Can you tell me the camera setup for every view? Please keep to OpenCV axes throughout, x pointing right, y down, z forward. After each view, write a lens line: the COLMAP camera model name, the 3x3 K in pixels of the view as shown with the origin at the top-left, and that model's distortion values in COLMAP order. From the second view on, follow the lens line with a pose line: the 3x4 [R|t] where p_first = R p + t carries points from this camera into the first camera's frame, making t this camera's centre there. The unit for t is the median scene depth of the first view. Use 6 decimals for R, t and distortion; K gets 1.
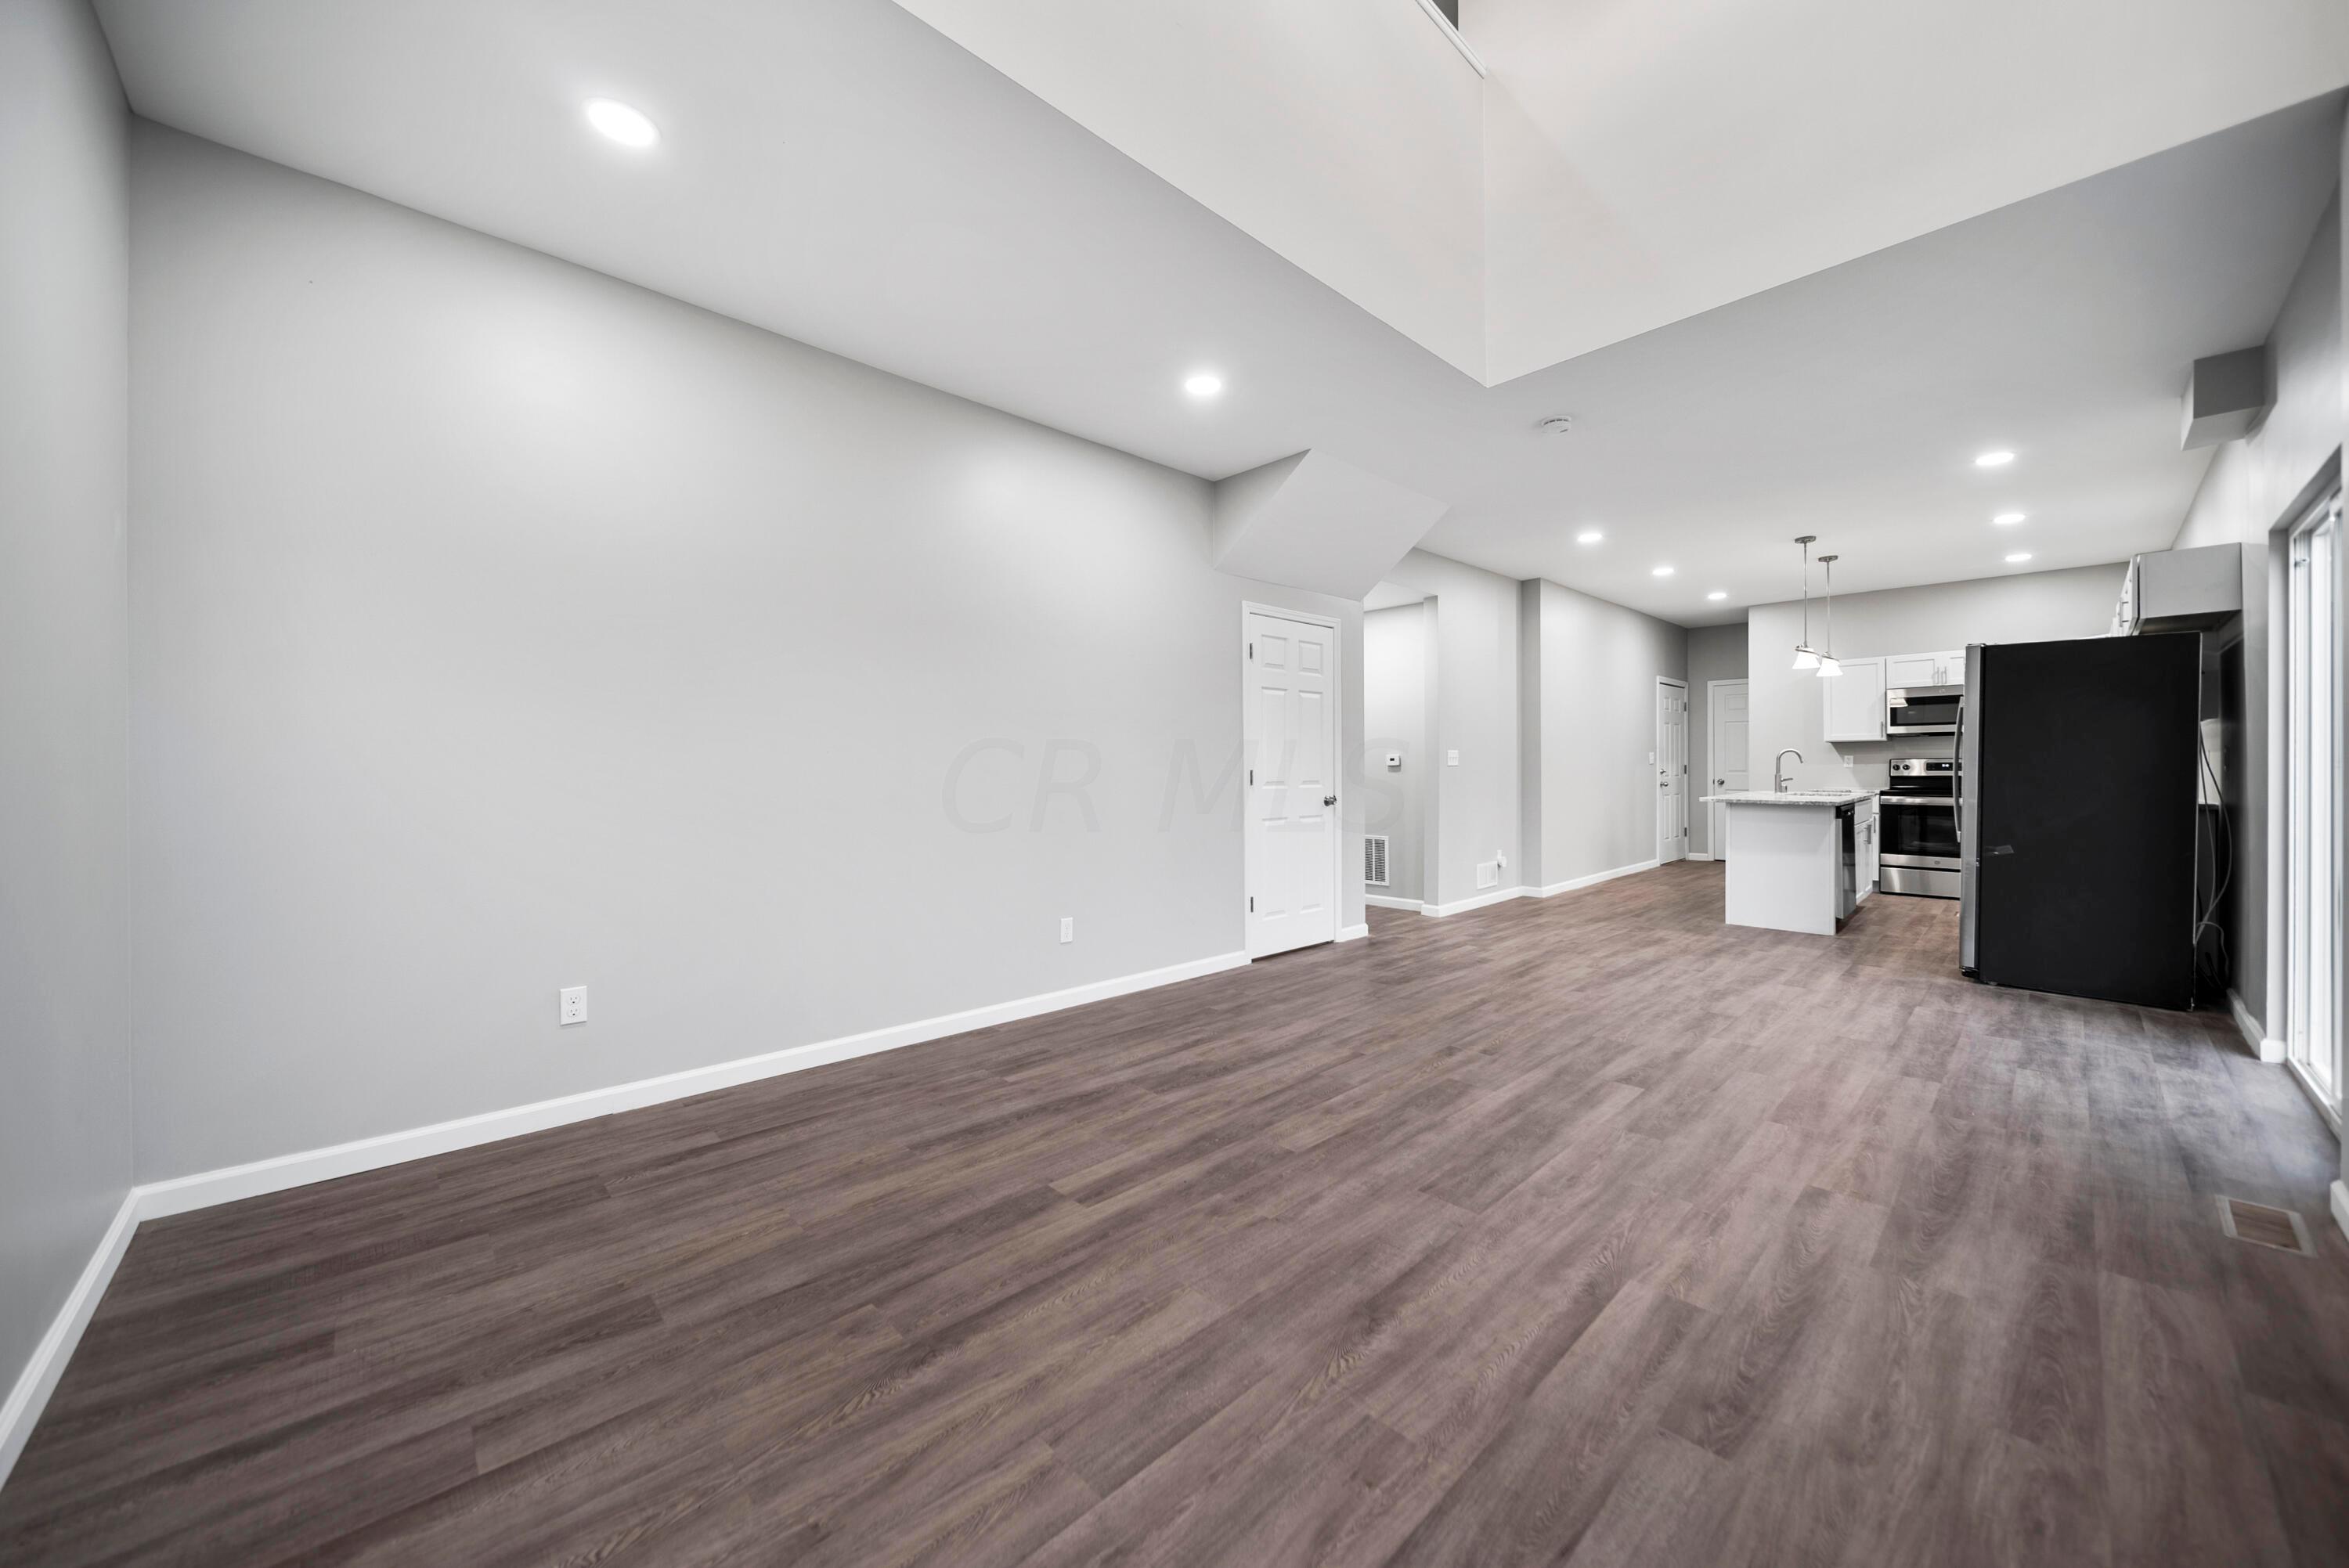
lens RADIAL K [[839.4, 0, 1172.2], [0, 839.4, 788.4], [0, 0, 1]] dist [-0.000571, -0.000277]
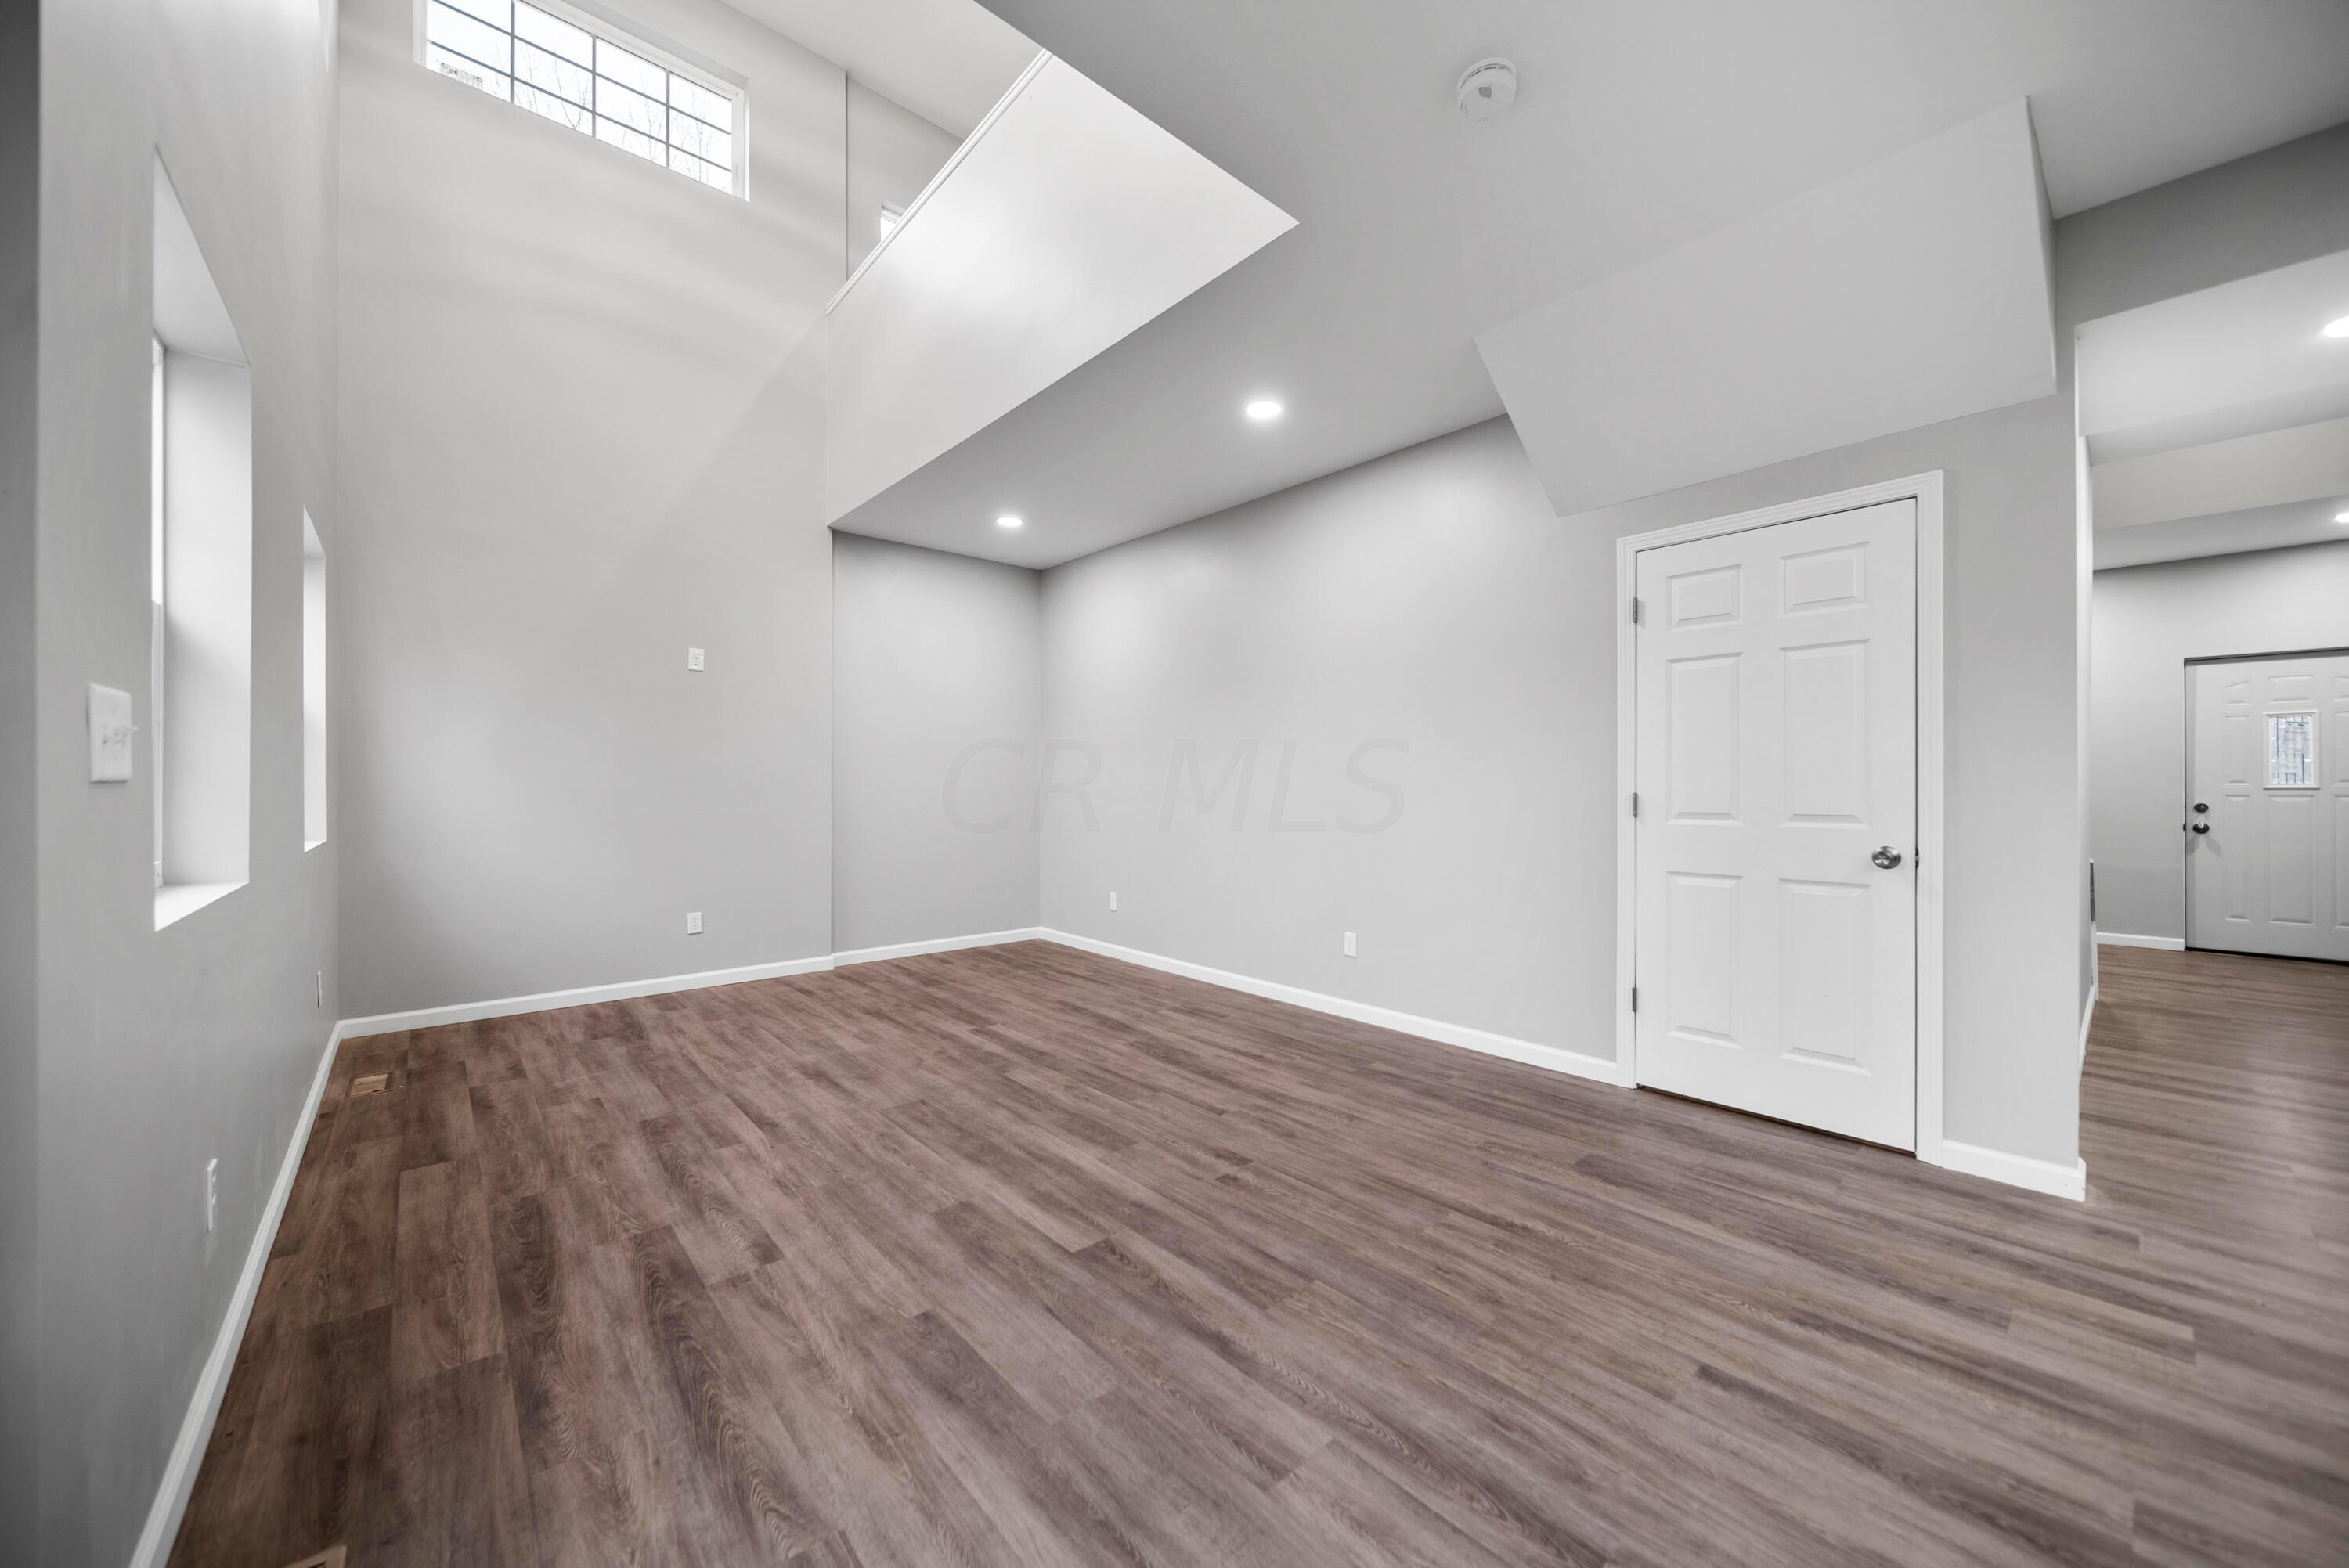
lens RADIAL K [[839.4, 0, 1172.2], [0, 839.4, 788.4], [0, 0, 1]] dist [-0.000571, -0.000277]
pose [[-0.026296, 0.002675, -0.999651, 1.321478], [-0.024643, 0.999691, 0.003323, -0.032633], [0.999350, 0.024722, -0.026222, 1.147967]]
